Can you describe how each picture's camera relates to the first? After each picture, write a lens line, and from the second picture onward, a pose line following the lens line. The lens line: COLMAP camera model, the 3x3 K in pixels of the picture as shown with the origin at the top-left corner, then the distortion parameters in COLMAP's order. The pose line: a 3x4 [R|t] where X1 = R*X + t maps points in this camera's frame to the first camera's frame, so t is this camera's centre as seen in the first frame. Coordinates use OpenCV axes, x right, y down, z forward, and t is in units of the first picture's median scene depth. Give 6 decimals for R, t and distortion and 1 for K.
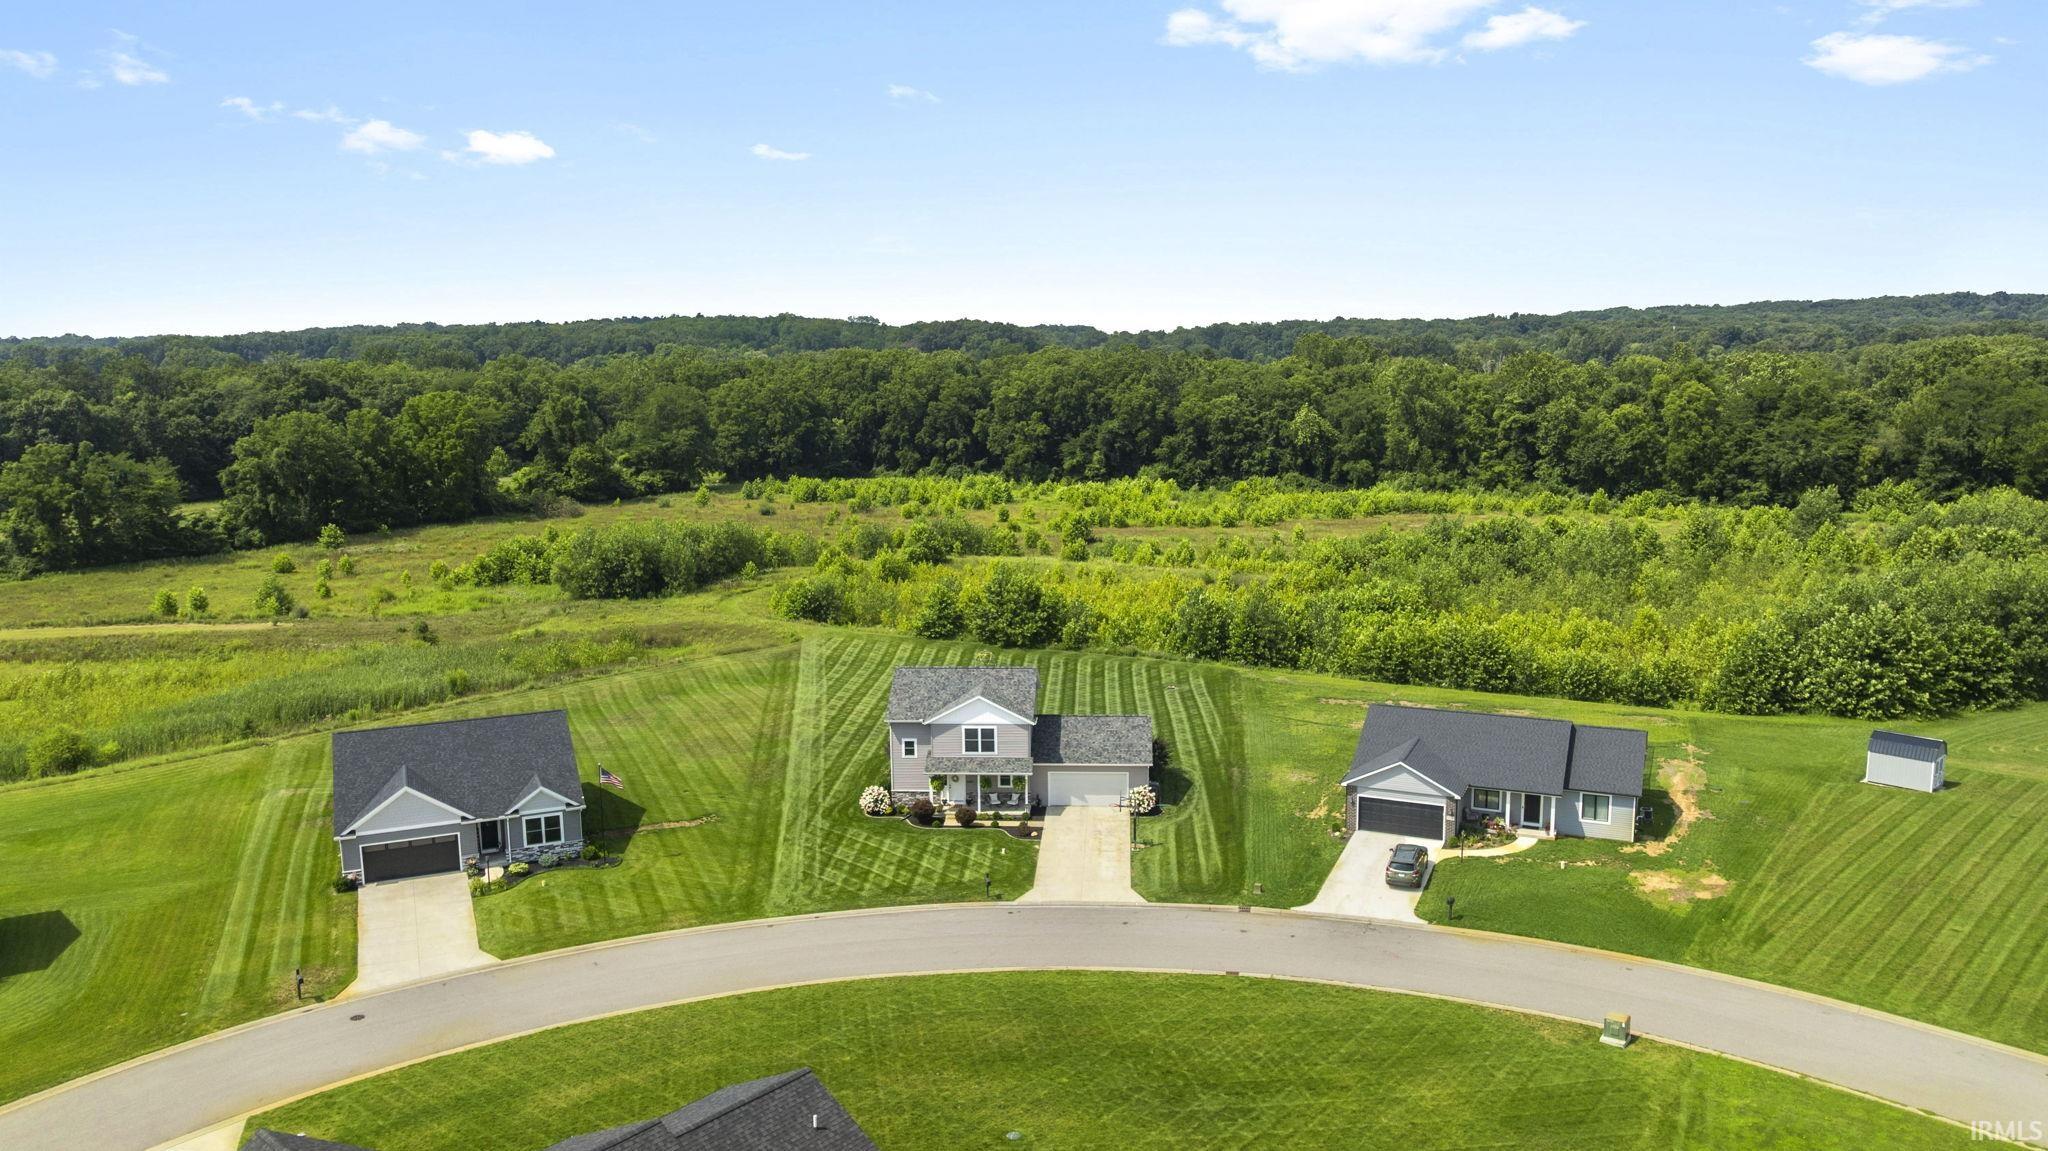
lens RADIAL K [[1472.6, 0, 1031.4], [0, 1472.6, 574.1], [0, 0, 1]] dist [-0.013808, -0.006907]
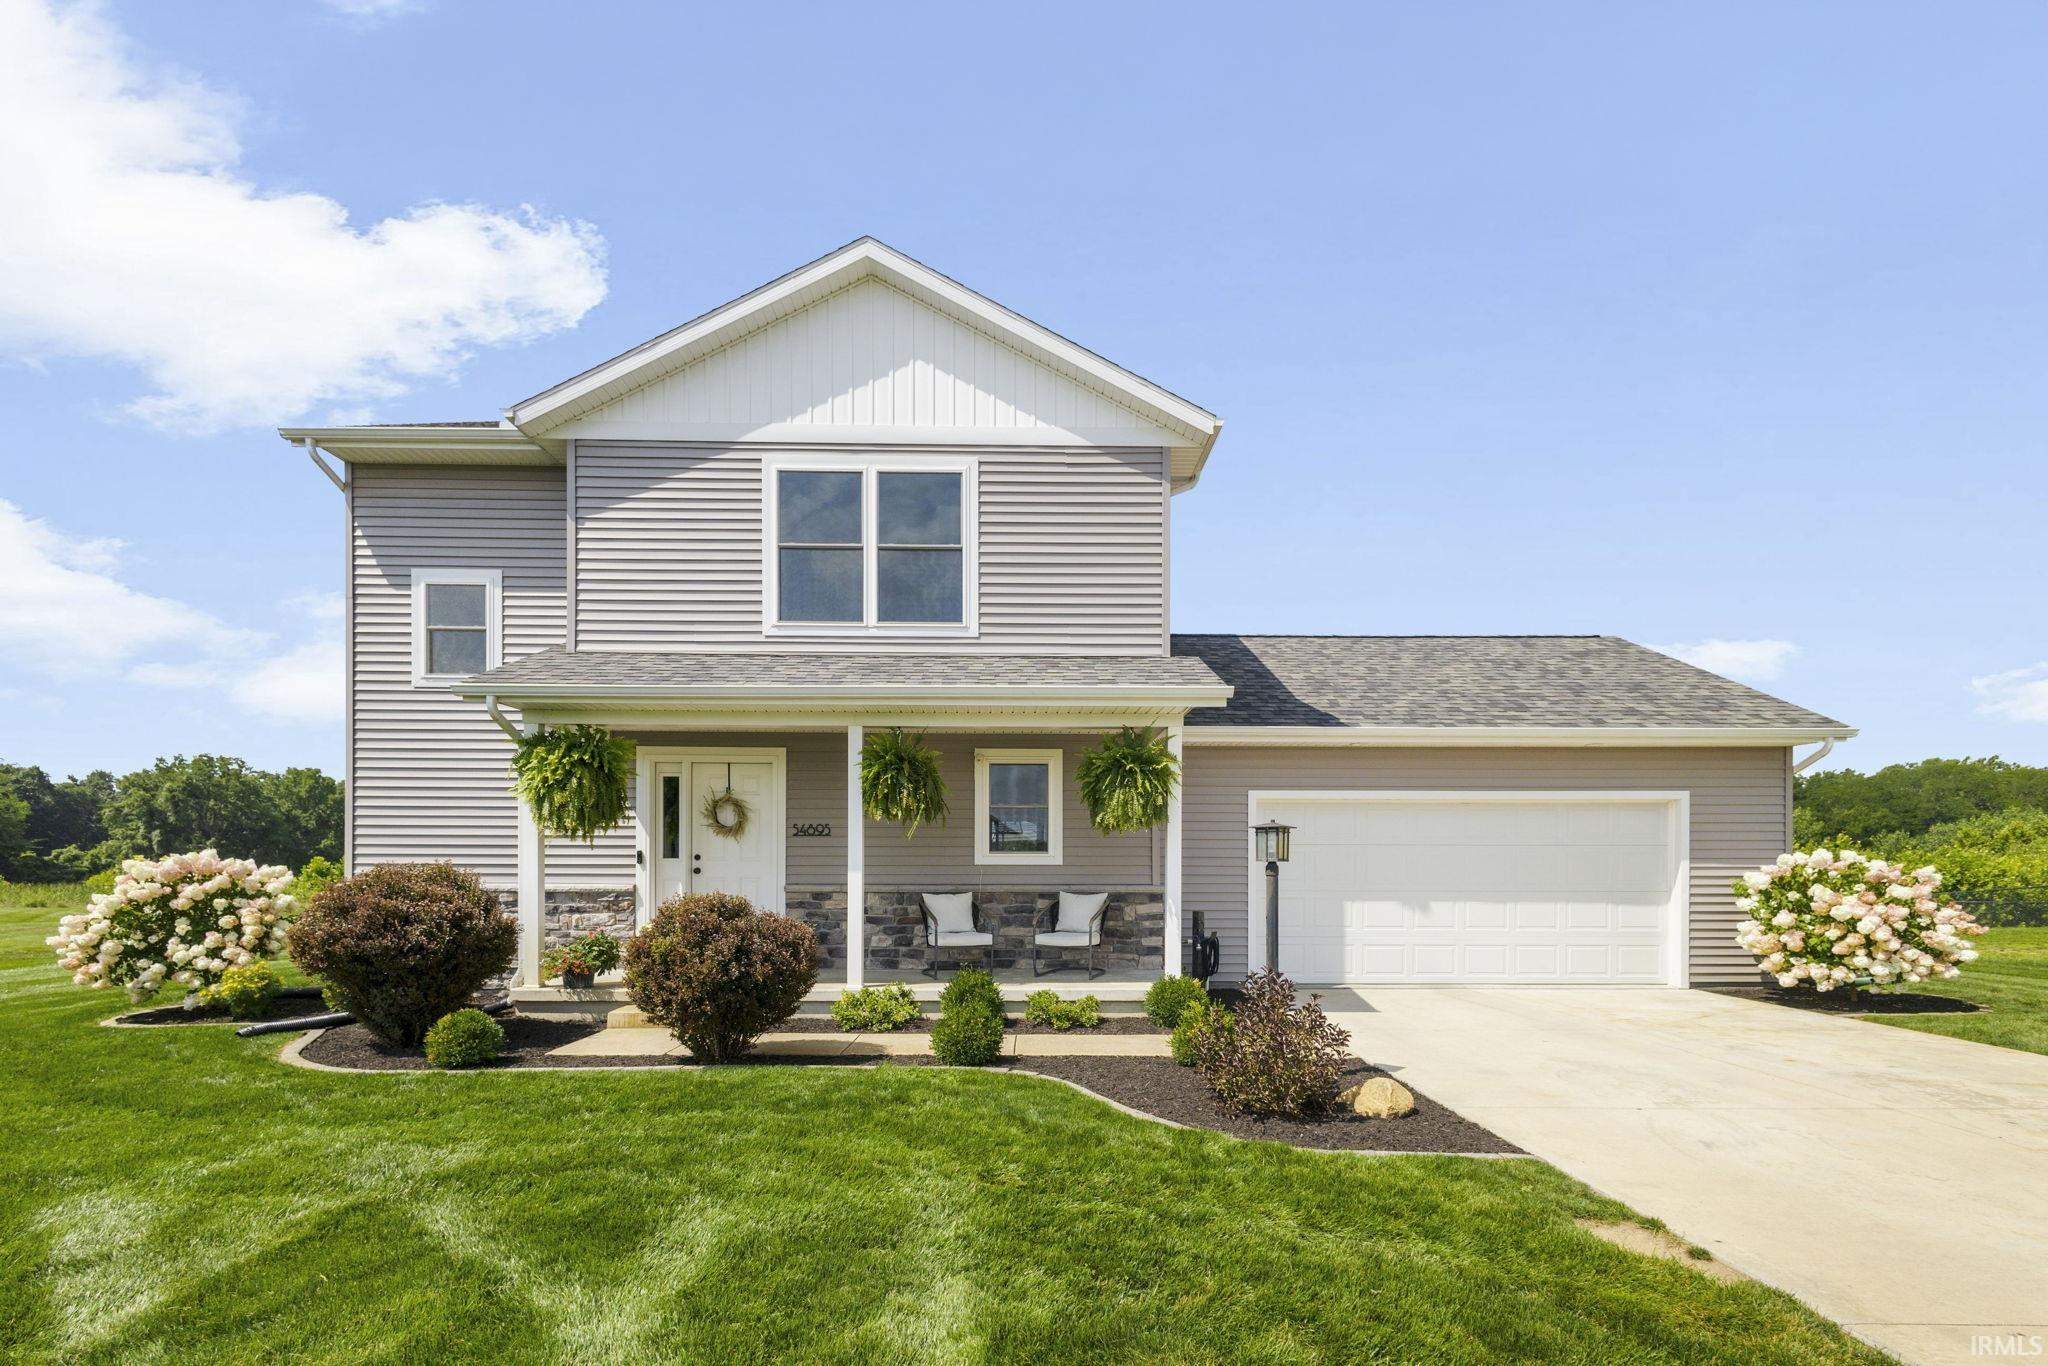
lens RADIAL K [[945.7, 0, 1022.9], [0, 945.7, 875.8], [0, 0, 1]] dist [0.016244, -0.000151]
pose [[0.997151, 0.011217, 0.074590, -0.008161], [0.000160, 0.988565, -0.150797, 0.052265], [-0.075428, 0.150379, 0.985747, 0.286021]]
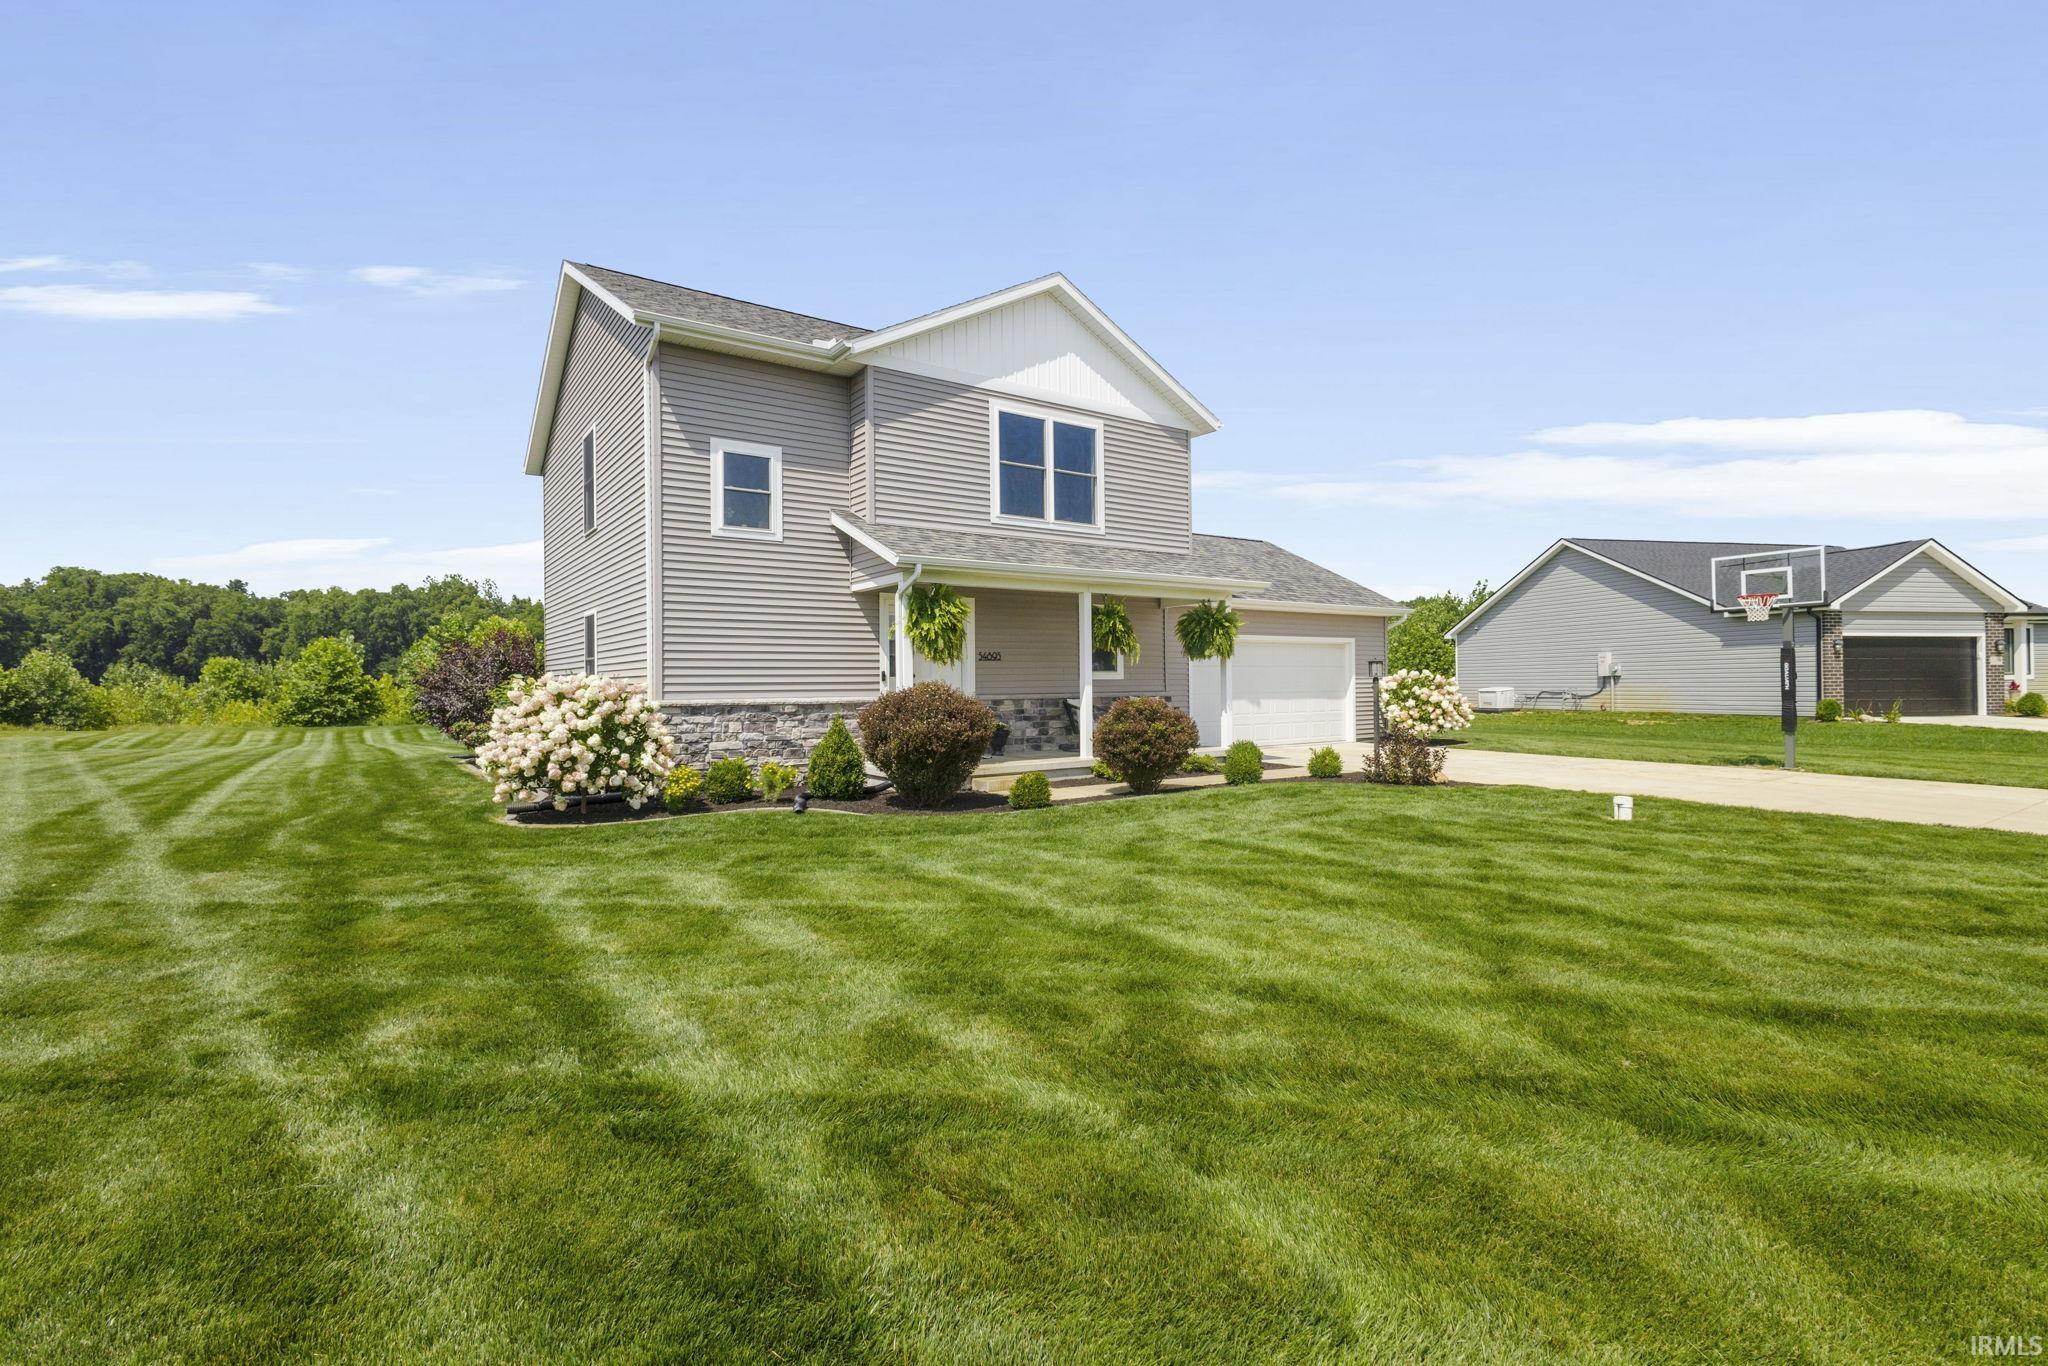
lens RADIAL K [[943.4, 0, 1024.7], [0, 943.4, 682.1], [0, 0, 1]] dist [0.016276, -0.005563]
pose [[0.780320, 0.003036, 0.625373, -0.043424], [0.099206, 0.986725, -0.128577, 0.053244], [-0.617461, 0.162372, 0.769660, 0.281578]]
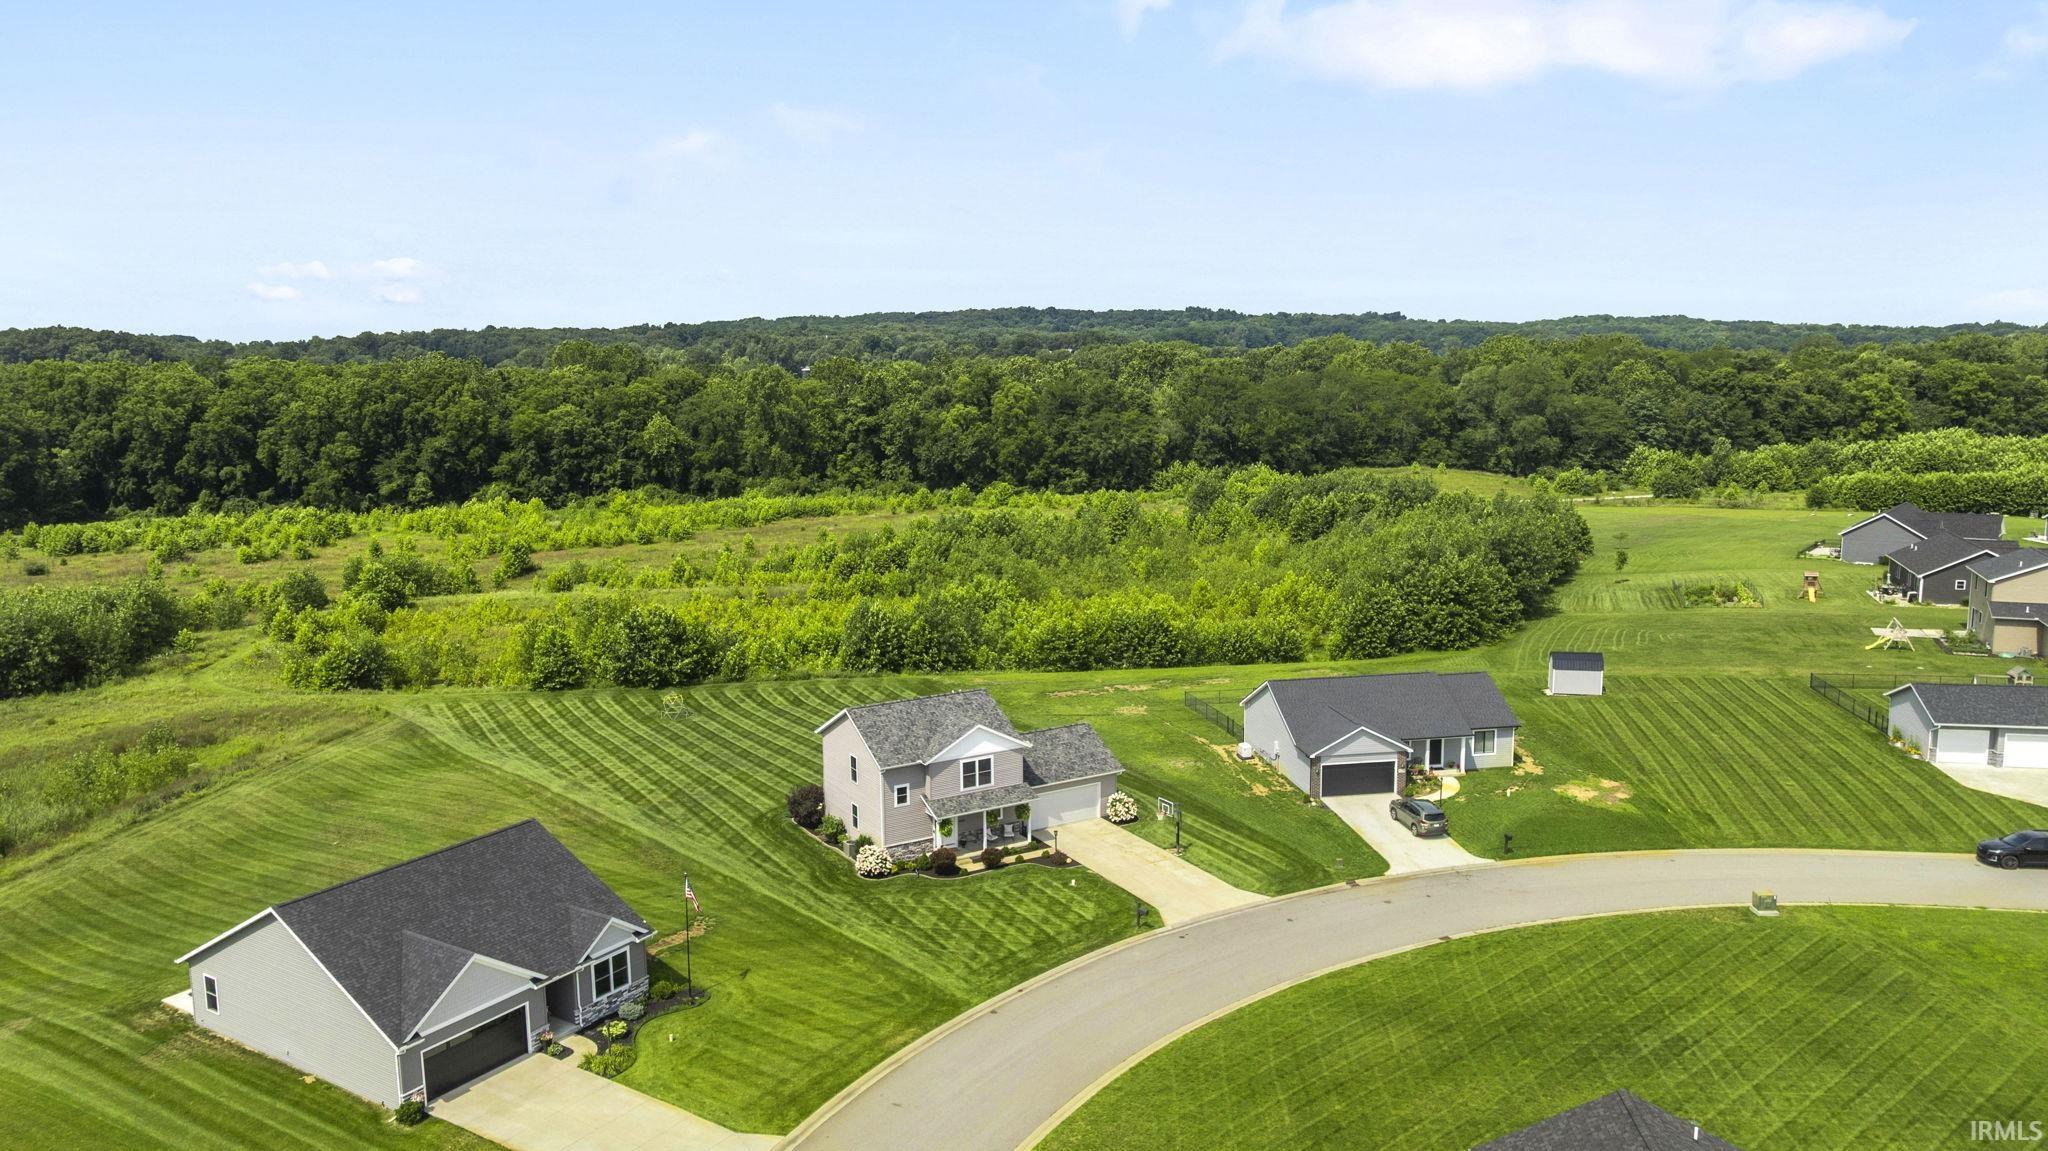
lens RADIAL K [[1472.6, 0, 1031.4], [0, 1472.6, 574.1], [0, 0, 1]] dist [-0.013808, -0.006907]
pose [[0.829742, -0.086456, 0.551411, -0.159167], [0.090326, 0.995707, 0.020198, -0.008184], [-0.550790, 0.033048, 0.833989, 0.067850]]
